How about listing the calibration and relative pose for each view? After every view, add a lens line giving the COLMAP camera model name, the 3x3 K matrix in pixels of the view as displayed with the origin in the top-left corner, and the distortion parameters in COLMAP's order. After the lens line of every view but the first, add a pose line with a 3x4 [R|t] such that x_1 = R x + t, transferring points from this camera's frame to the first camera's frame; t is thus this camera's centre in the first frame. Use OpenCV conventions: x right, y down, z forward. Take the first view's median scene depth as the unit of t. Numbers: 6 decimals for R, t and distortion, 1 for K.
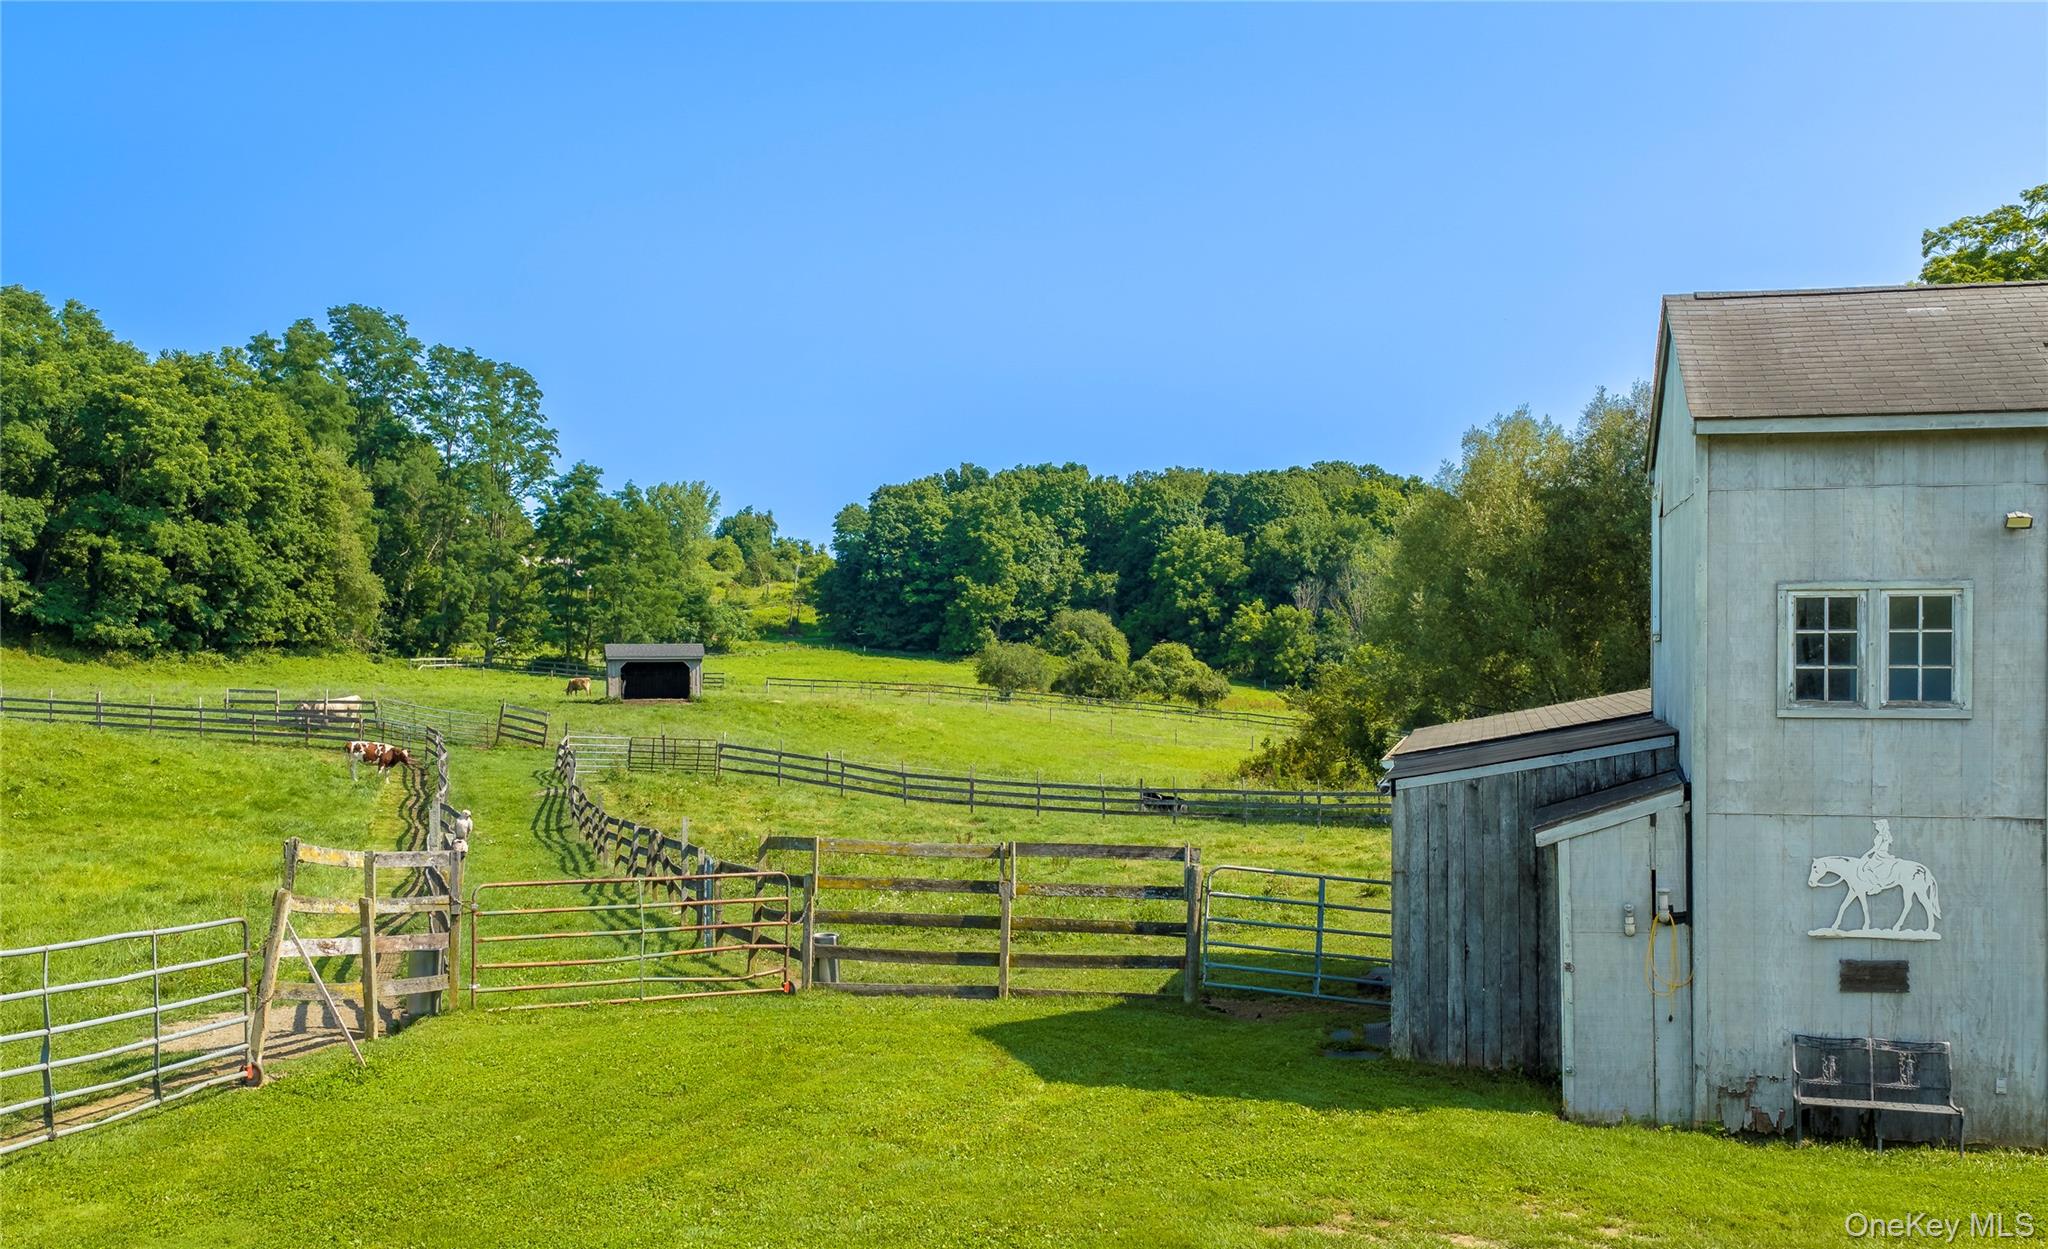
lens RADIAL K [[2149.8, 0, 1017.2], [0, 2149.8, 636.2], [0, 0, 1]] dist [-0.055159, 0.000000]
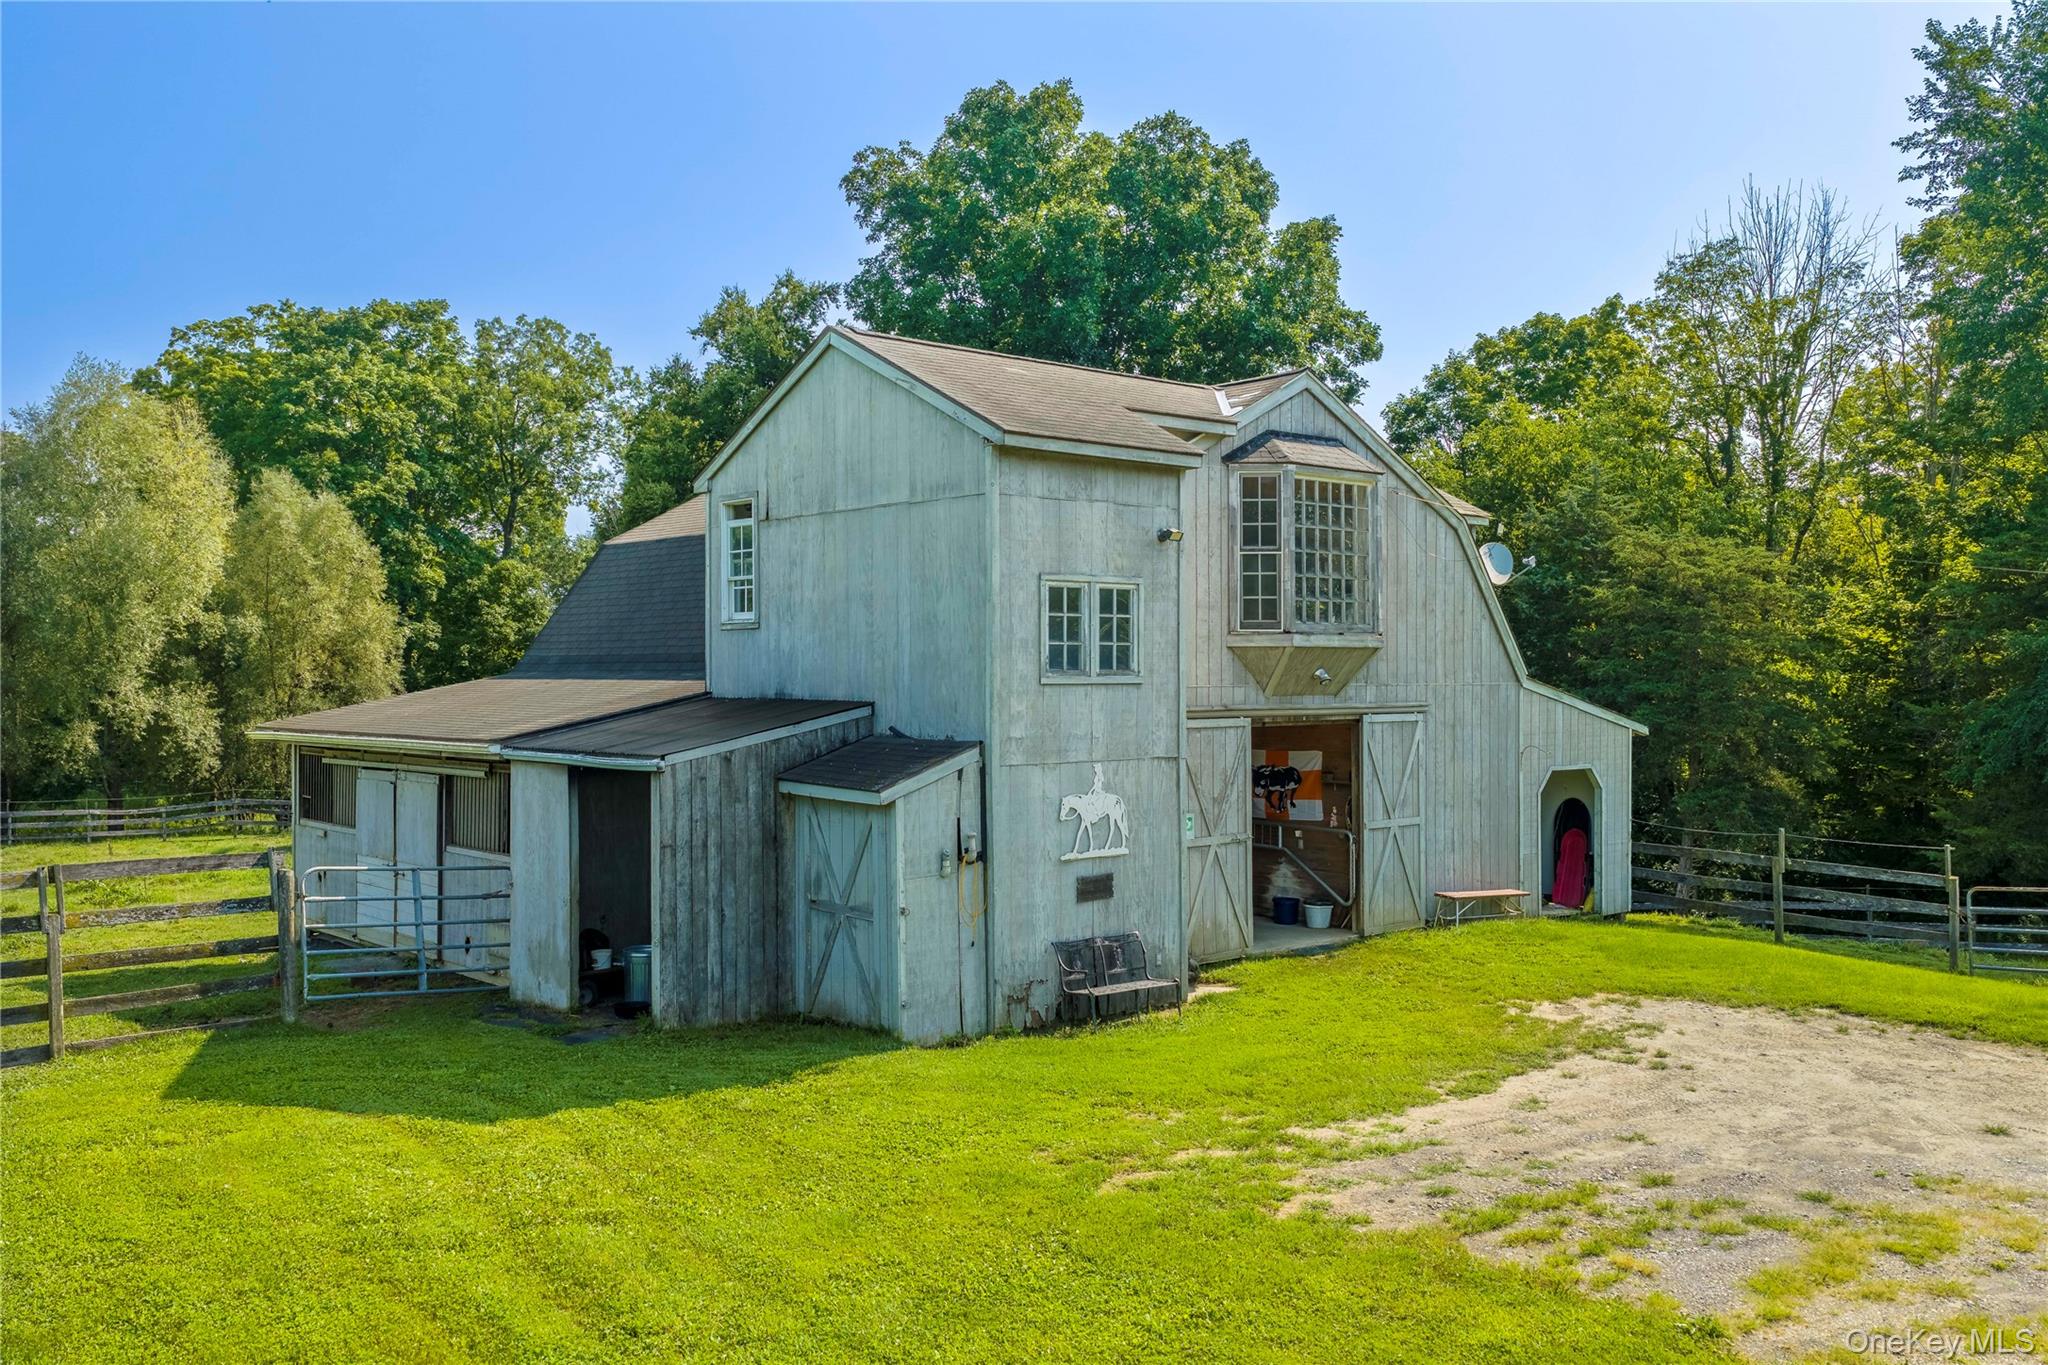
lens RADIAL K [[1634.7, 0, 1019.8], [0, 1634.7, 667.6], [0, 0, 1]] dist [-0.013602, -0.010234]
pose [[0.565515, -0.001556, 0.824736, -0.371779], [-0.000128, 0.999998, 0.001975, 0.023637], [-0.824738, -0.001223, 0.565514, 0.426422]]
